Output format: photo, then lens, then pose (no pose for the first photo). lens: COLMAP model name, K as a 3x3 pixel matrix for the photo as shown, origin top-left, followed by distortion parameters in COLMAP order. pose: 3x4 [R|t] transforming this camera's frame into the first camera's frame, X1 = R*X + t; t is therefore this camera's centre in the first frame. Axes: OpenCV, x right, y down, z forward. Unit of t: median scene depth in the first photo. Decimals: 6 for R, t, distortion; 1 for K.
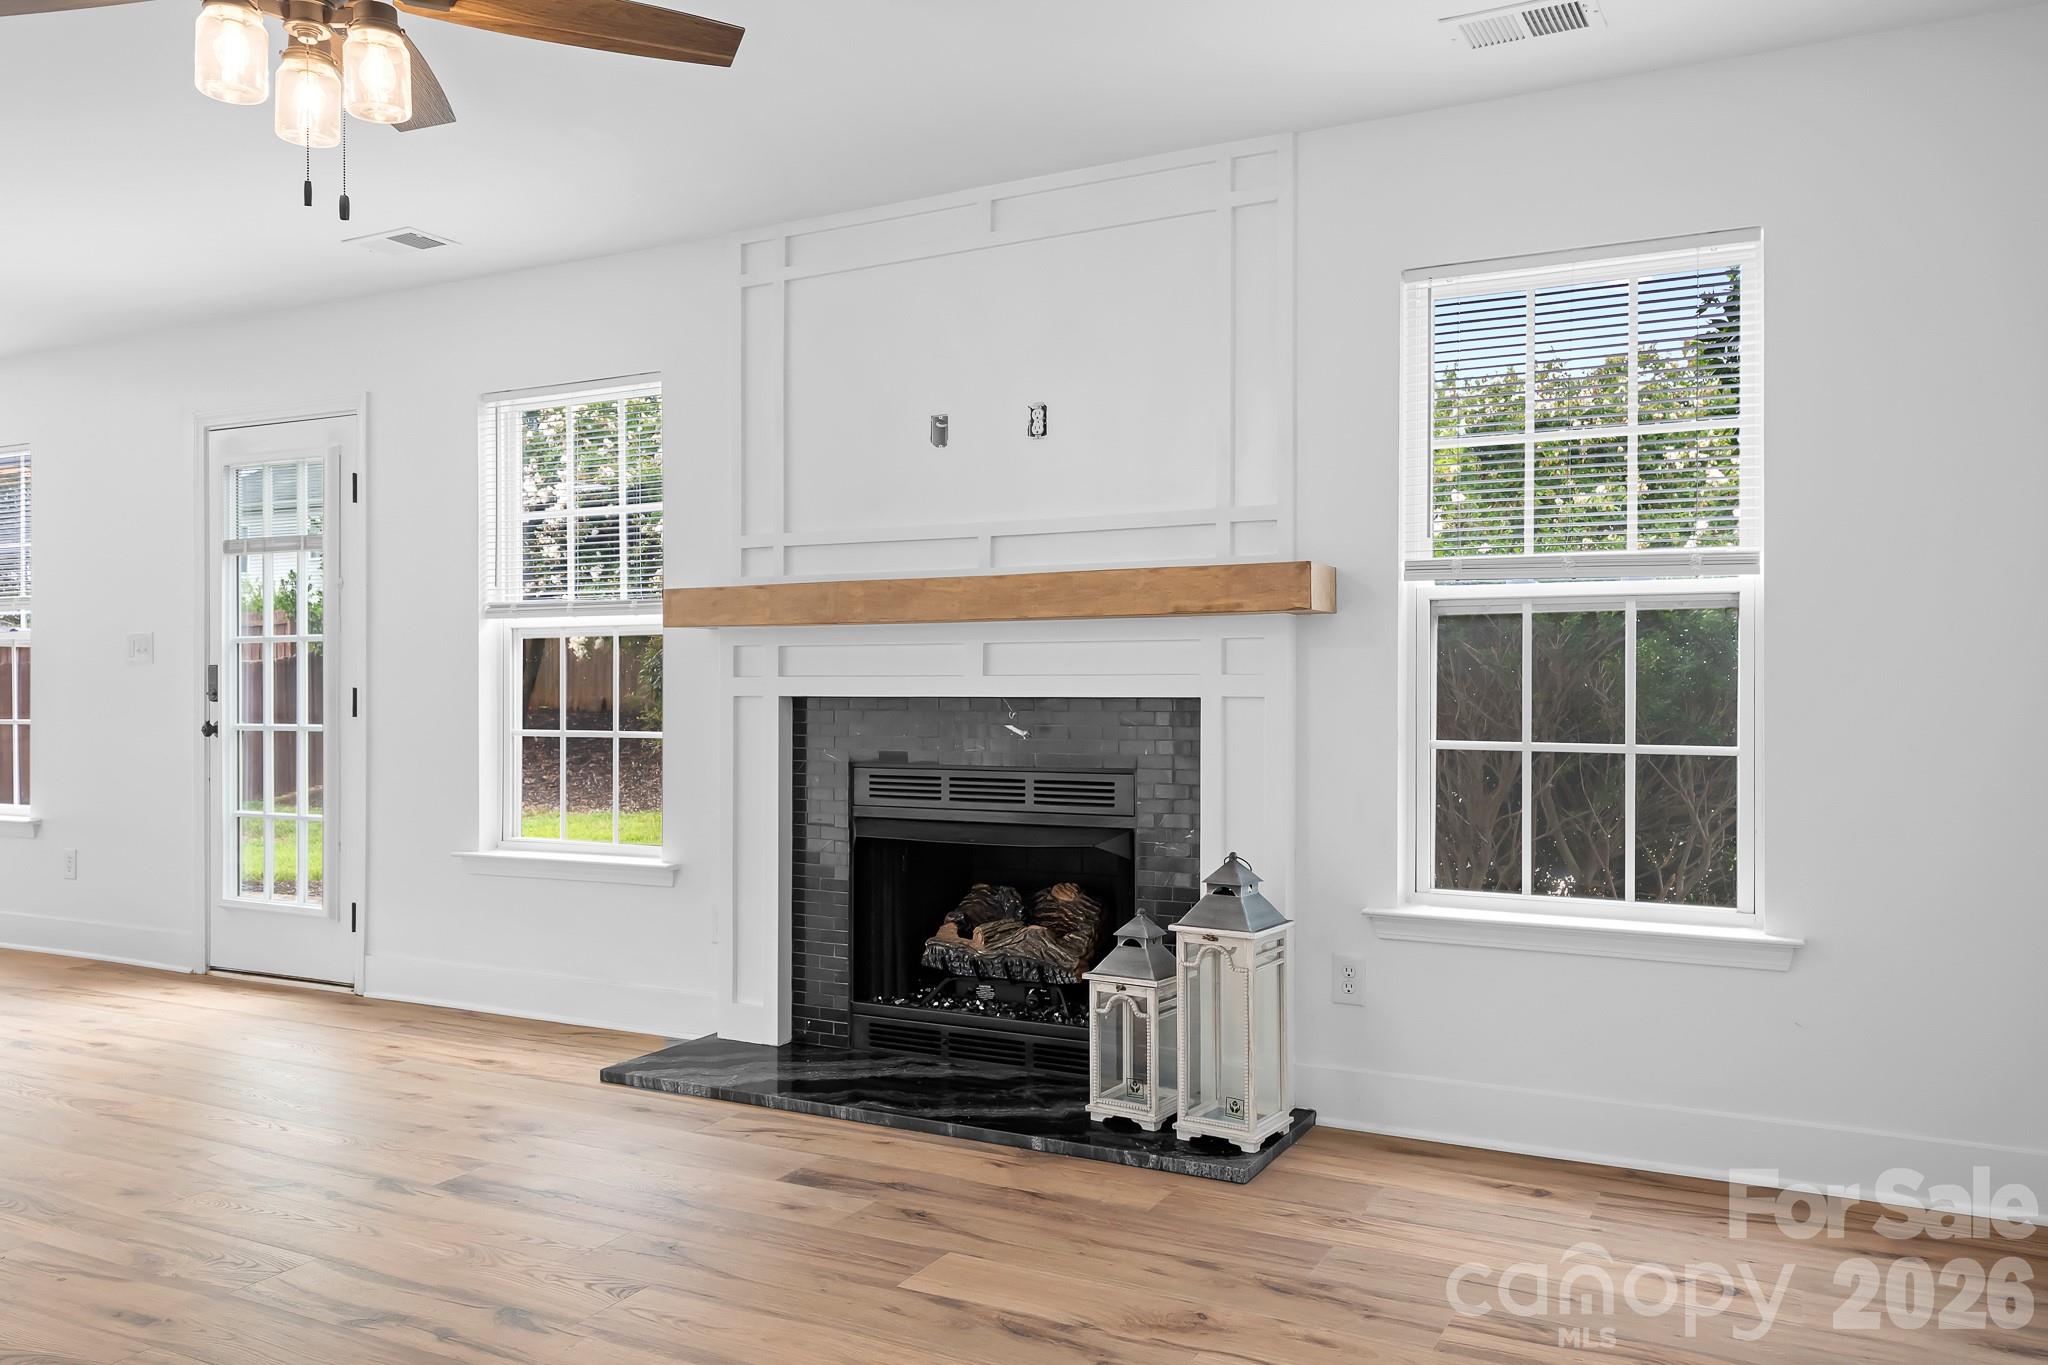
lens RADIAL K [[1571.5, 0, 1025.2], [0, 1571.5, 675.3], [0, 0, 1]] dist [0.037941, -0.002883]
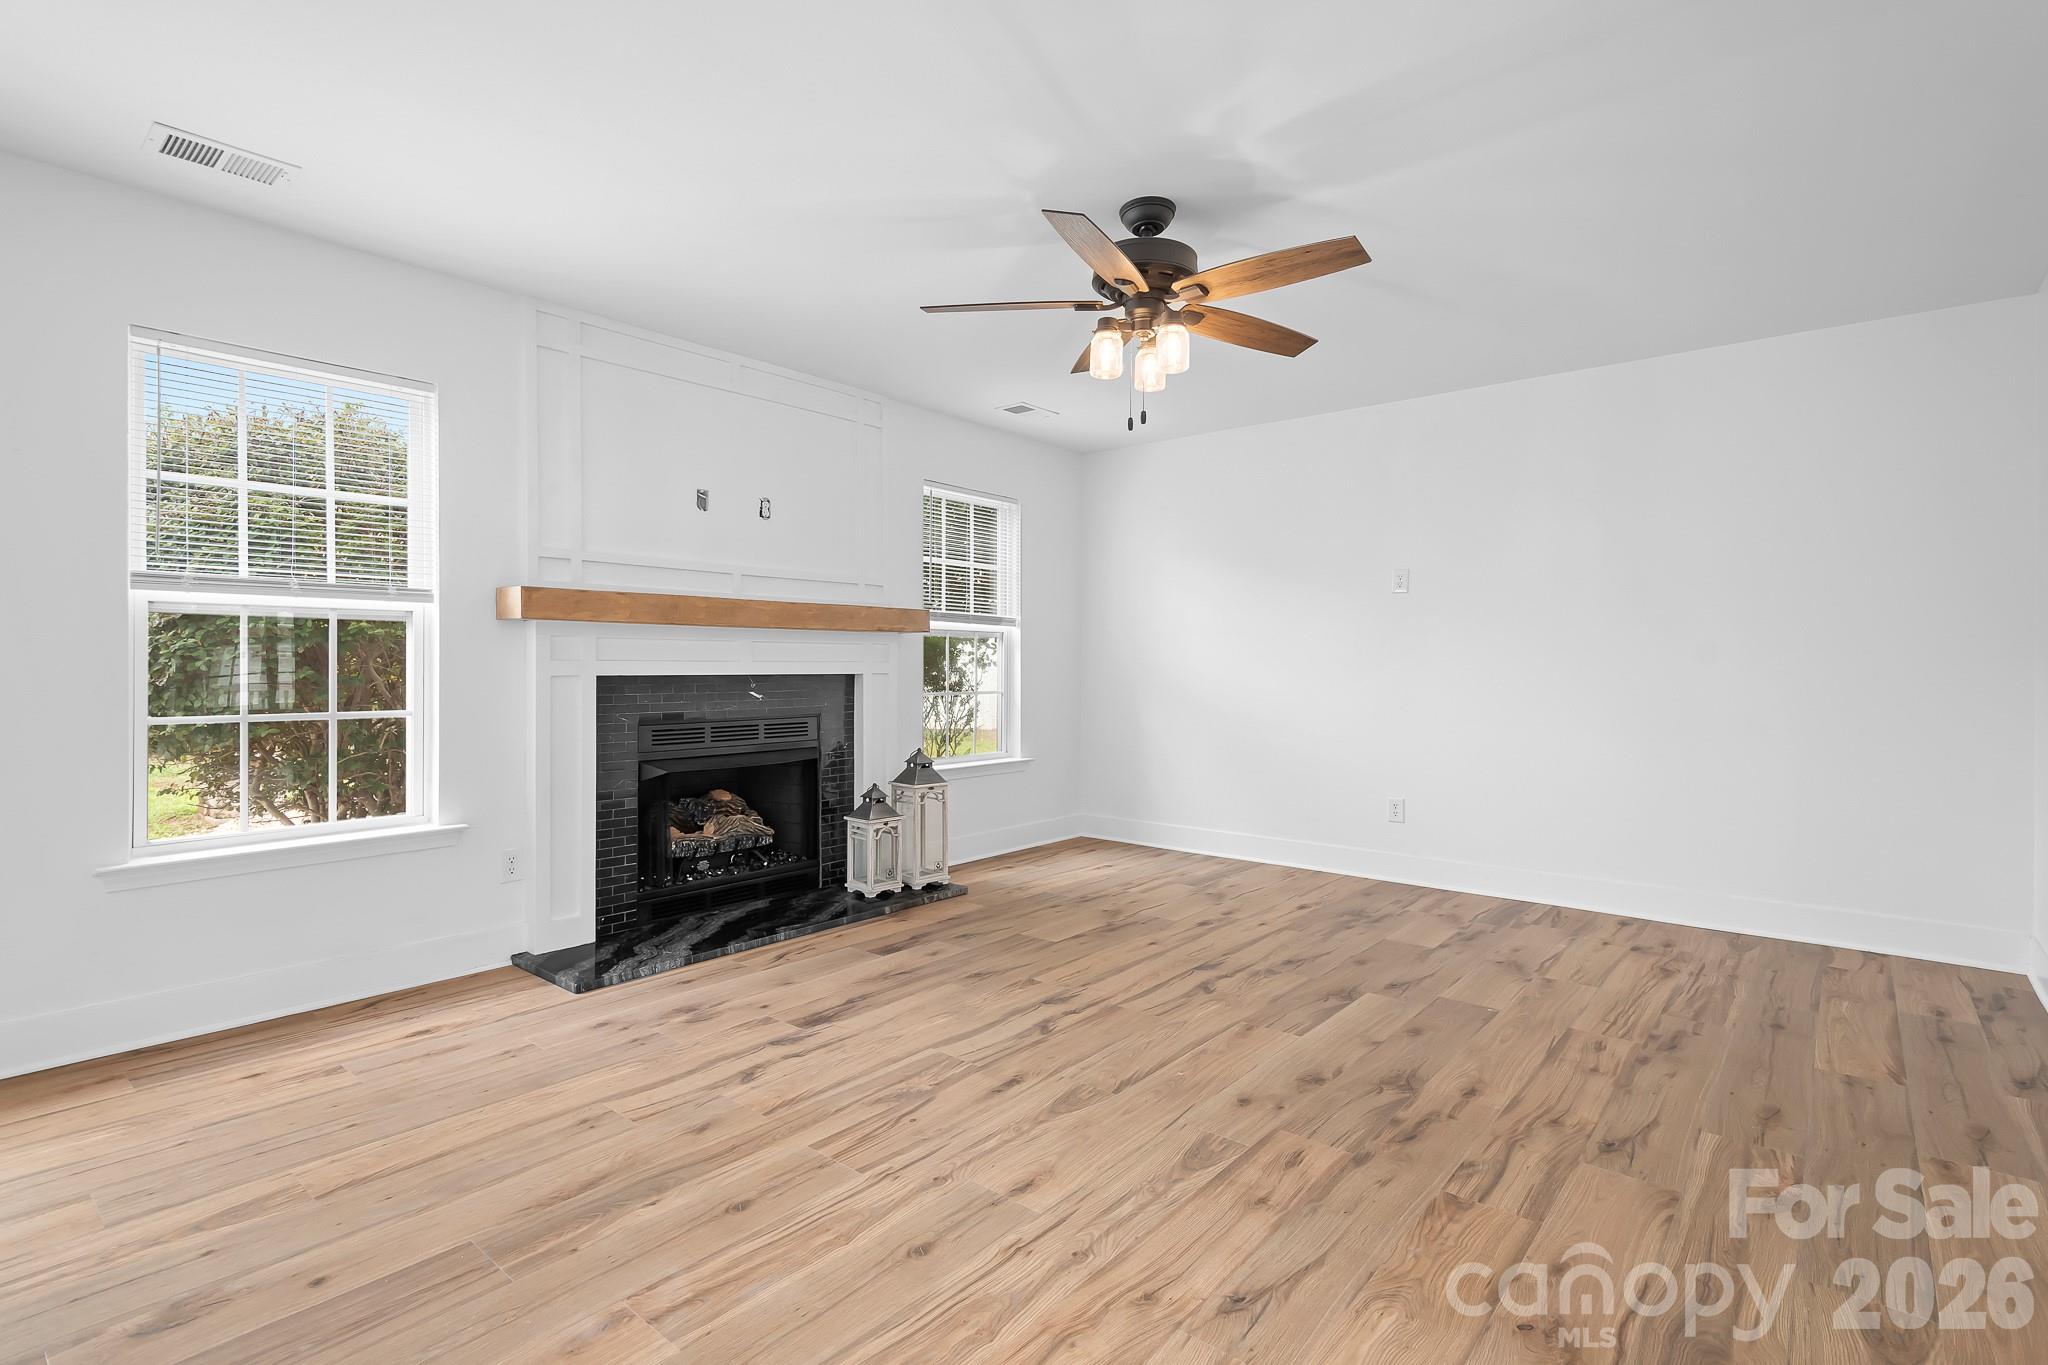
lens RADIAL K [[968.0, 0, 1023.4], [0, 968.0, 674.6], [0, 0, 1]] dist [0.006143, -0.002826]
pose [[0.198426, -0.003658, 0.980109, -0.912914], [-0.002414, 0.999988, 0.004220, 0.008460], [-0.980113, -0.003203, 0.198415, 0.510380]]
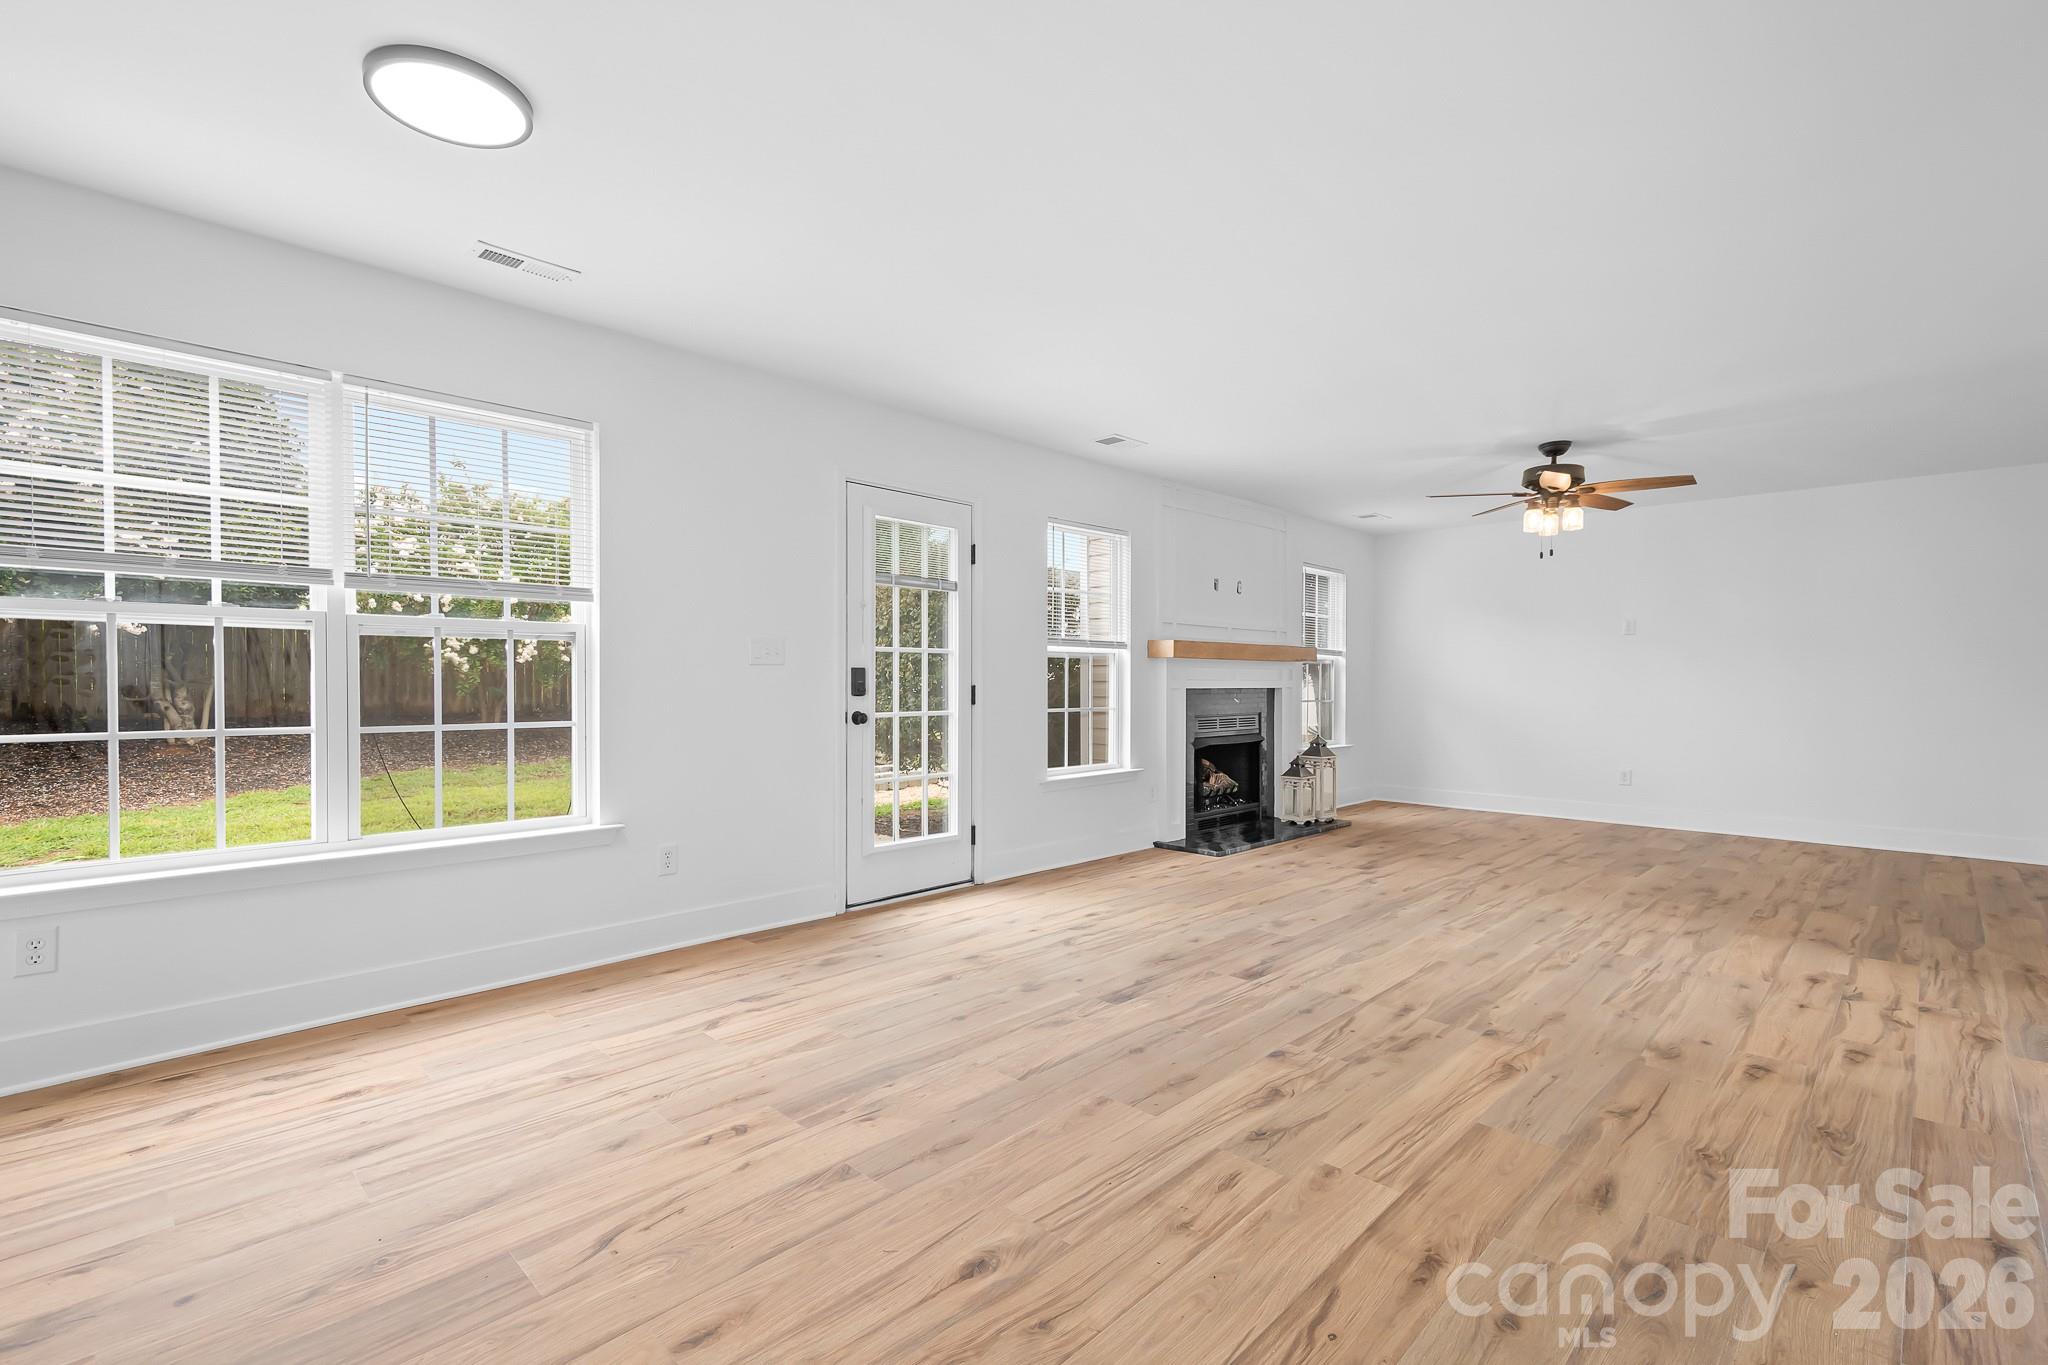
lens RADIAL K [[934.5, 0, 1025.6], [0, 934.5, 697.4], [0, 0, 1]] dist [0.014400, -0.004074]
pose [[0.261195, -0.010504, 0.965229, -1.610860], [-0.002436, 0.999930, 0.011541, 0.011631], [-0.965283, -0.005366, 0.261151, 0.902450]]
